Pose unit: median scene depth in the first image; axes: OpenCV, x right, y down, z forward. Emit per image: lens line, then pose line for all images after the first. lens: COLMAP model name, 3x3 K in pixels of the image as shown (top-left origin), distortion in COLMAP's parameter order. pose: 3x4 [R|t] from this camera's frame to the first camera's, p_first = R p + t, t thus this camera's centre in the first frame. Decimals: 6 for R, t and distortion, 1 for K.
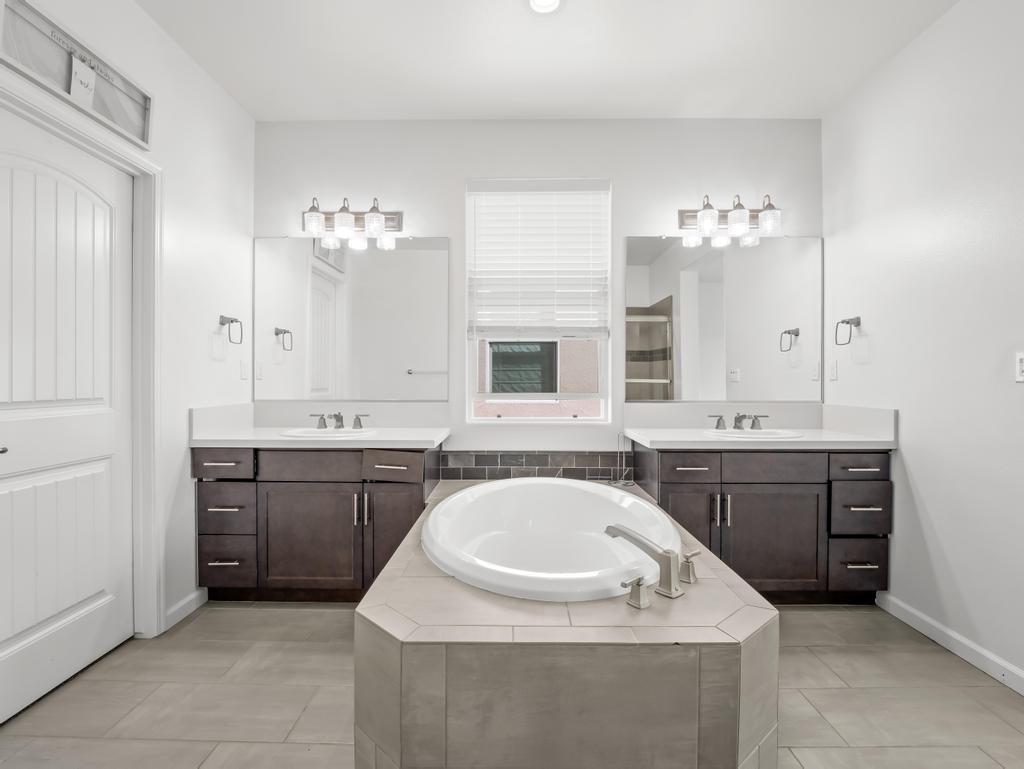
lens RADIAL K [[491.1, 0, 505.8], [0, 491.1, 382.6], [0, 0, 1]] dist [-0.014890, -0.001723]
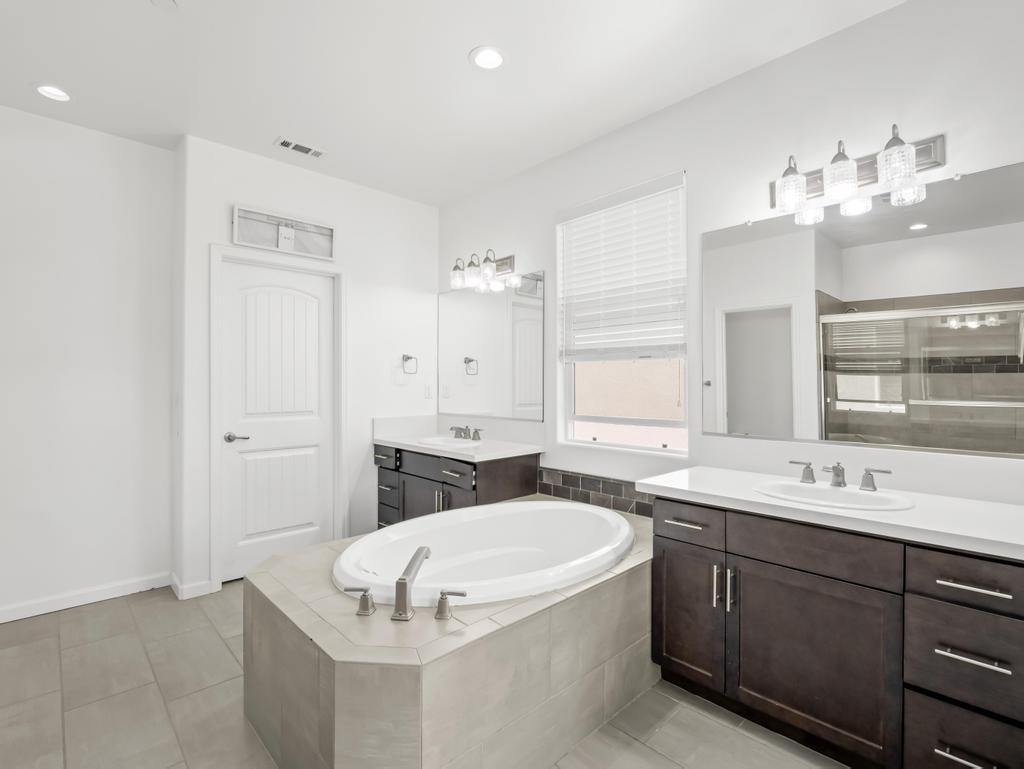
lens RADIAL K [[491.1, 0, 502.2], [0, 491.1, 381.3], [0, 0, 1]] dist [-0.014890, -0.001723]
pose [[0.692045, -0.005918, -0.721830, 0.722348], [-0.002256, 0.999944, -0.010360, -0.046709], [0.721851, 0.008798, 0.691993, 0.223256]]
